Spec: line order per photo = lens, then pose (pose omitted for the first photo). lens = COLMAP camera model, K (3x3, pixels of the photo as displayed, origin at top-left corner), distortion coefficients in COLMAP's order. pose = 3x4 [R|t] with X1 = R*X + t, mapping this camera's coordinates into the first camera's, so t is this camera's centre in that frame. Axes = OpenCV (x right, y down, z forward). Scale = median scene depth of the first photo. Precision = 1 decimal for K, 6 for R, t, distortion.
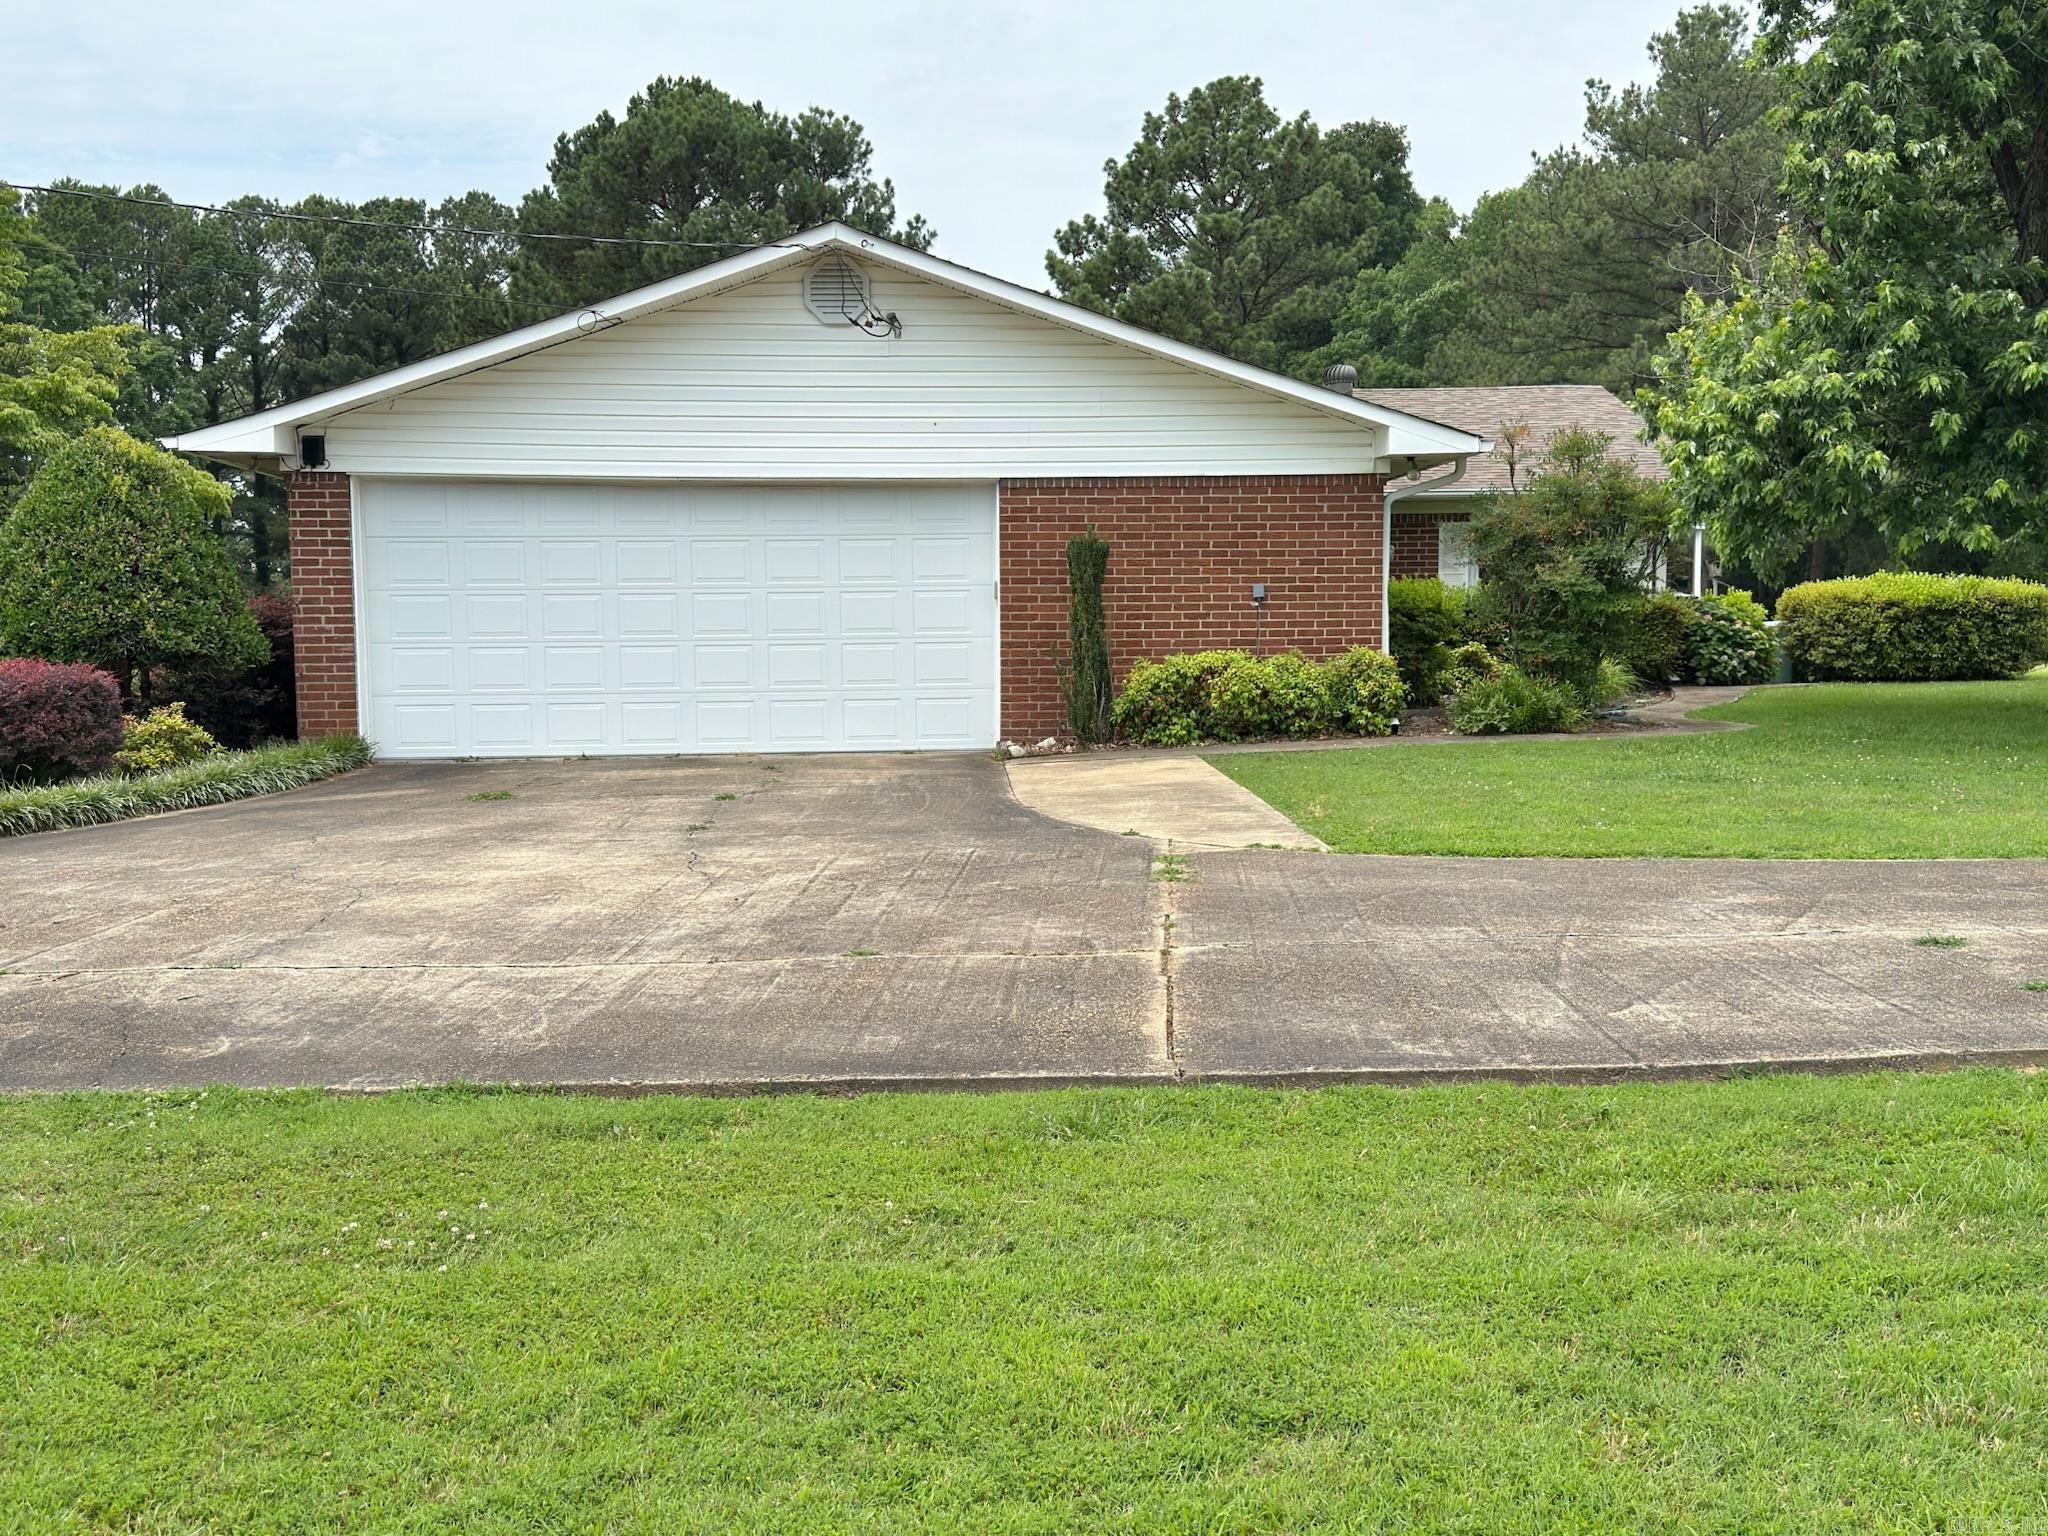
lens RADIAL K [[2027.2, 0, 1029.2], [0, 2027.2, 766.9], [0, 0, 1]] dist [0.086779, 0.000000]
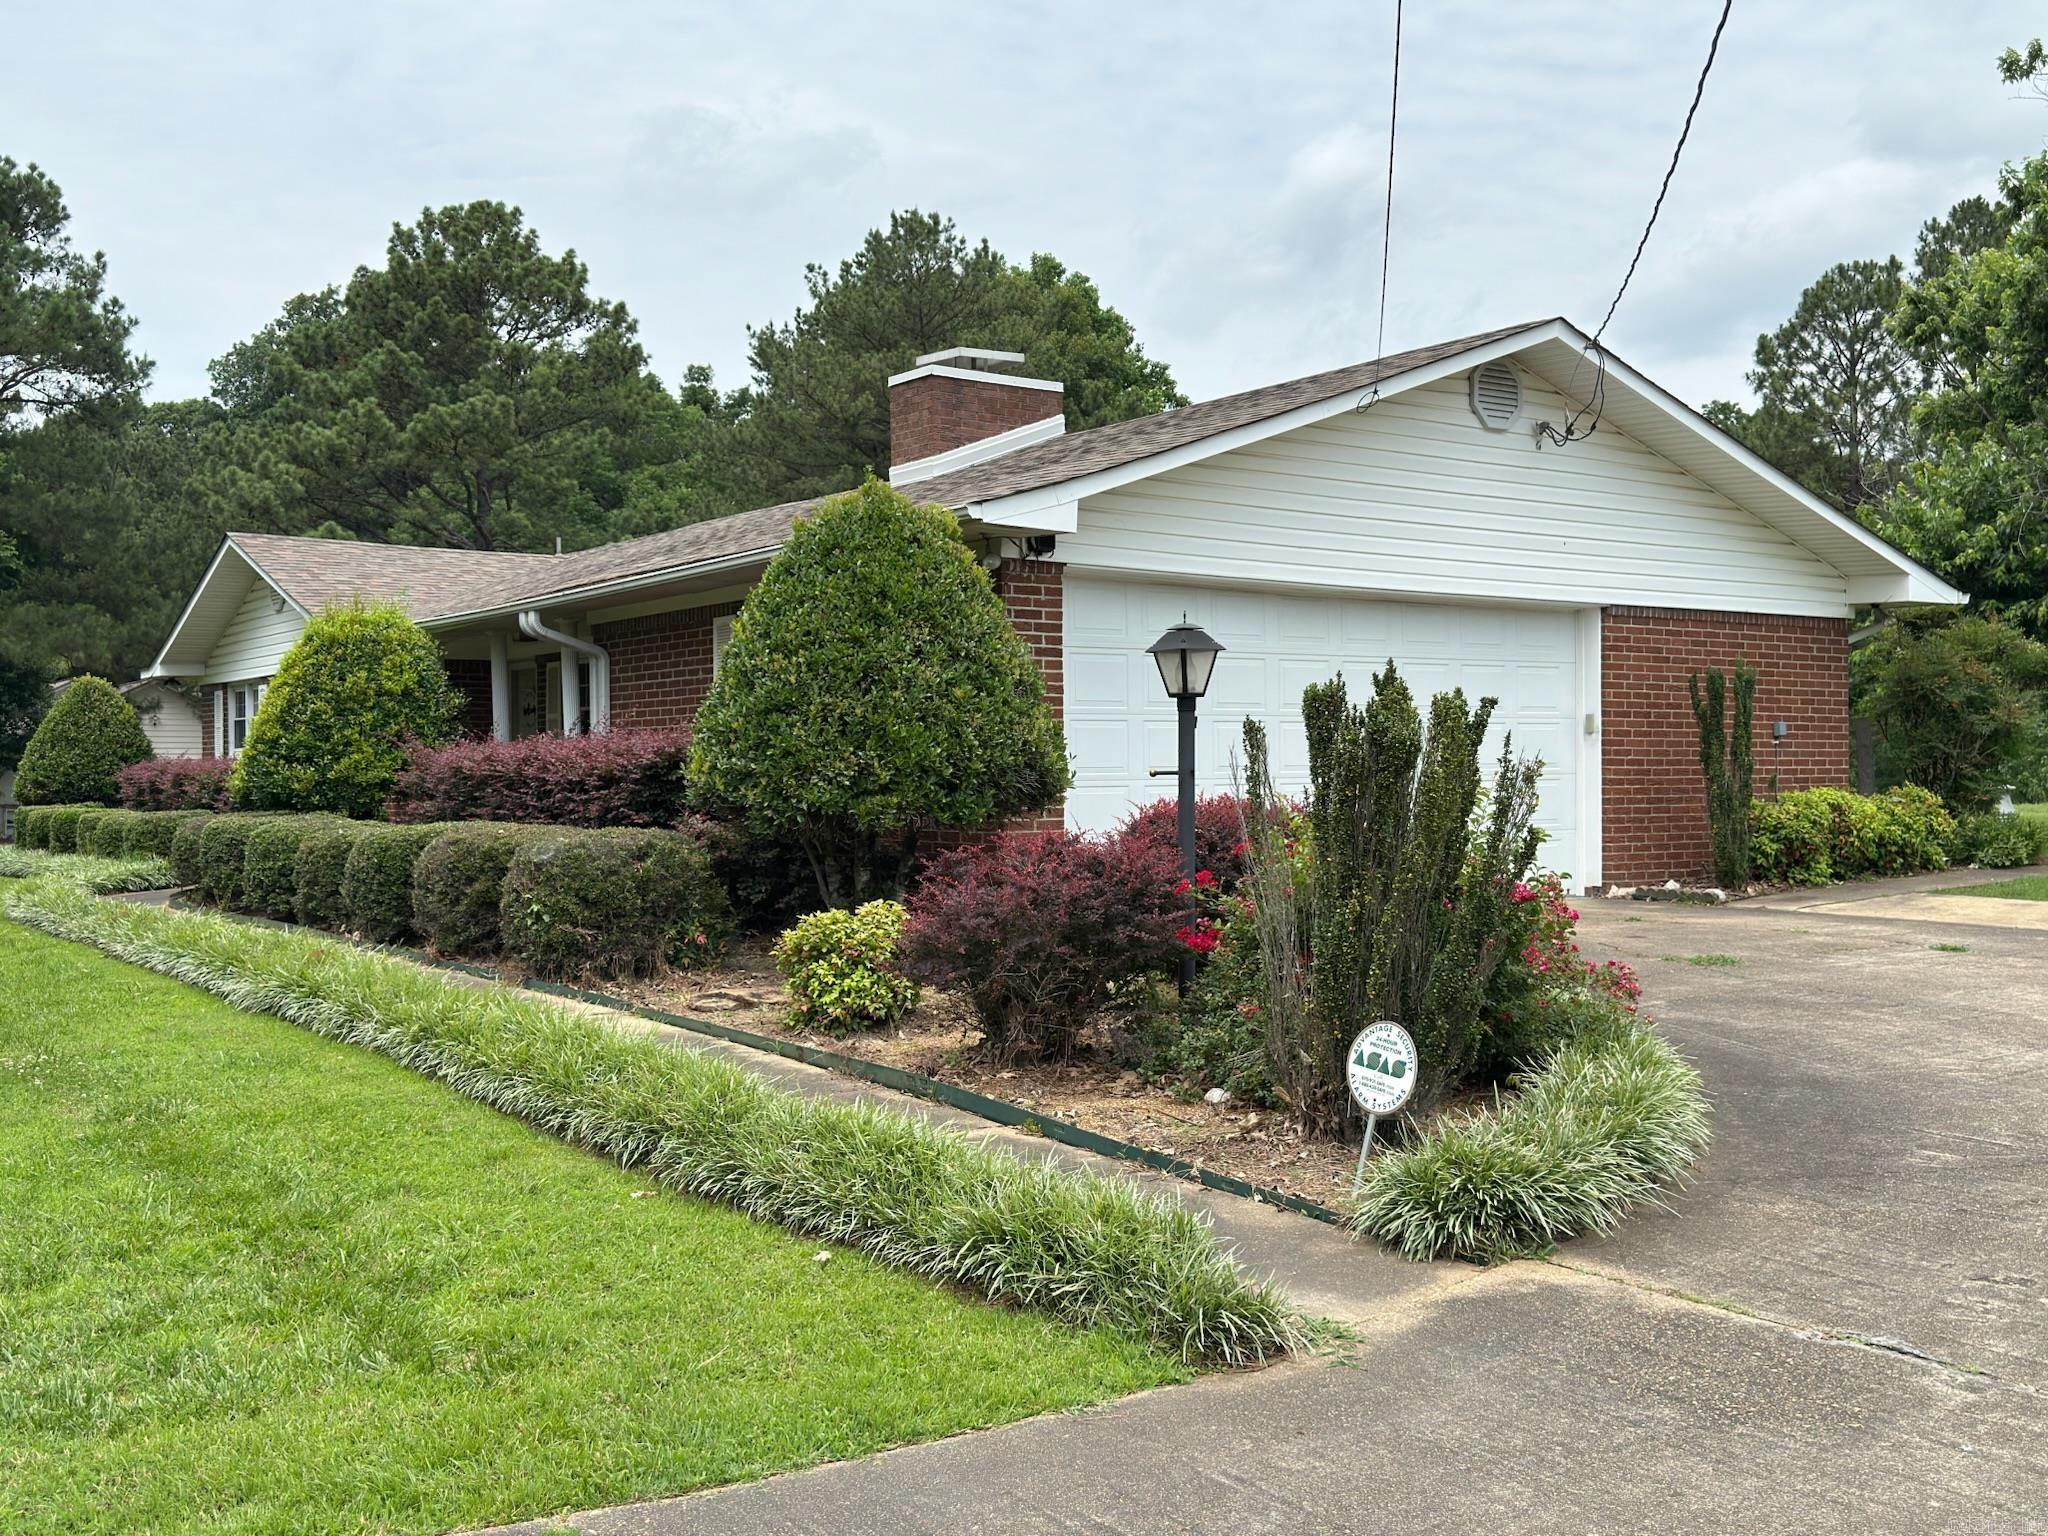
lens RADIAL K [[2027.2, 0, 1026.4], [0, 2027.2, 767.9], [0, 0, 1]] dist [0.086779, 0.000000]
pose [[0.856430, 0.005076, 0.516238, -1.644298], [0.034749, 0.997117, -0.067453, -0.028516], [-0.515092, 0.075708, 0.853785, 0.761081]]
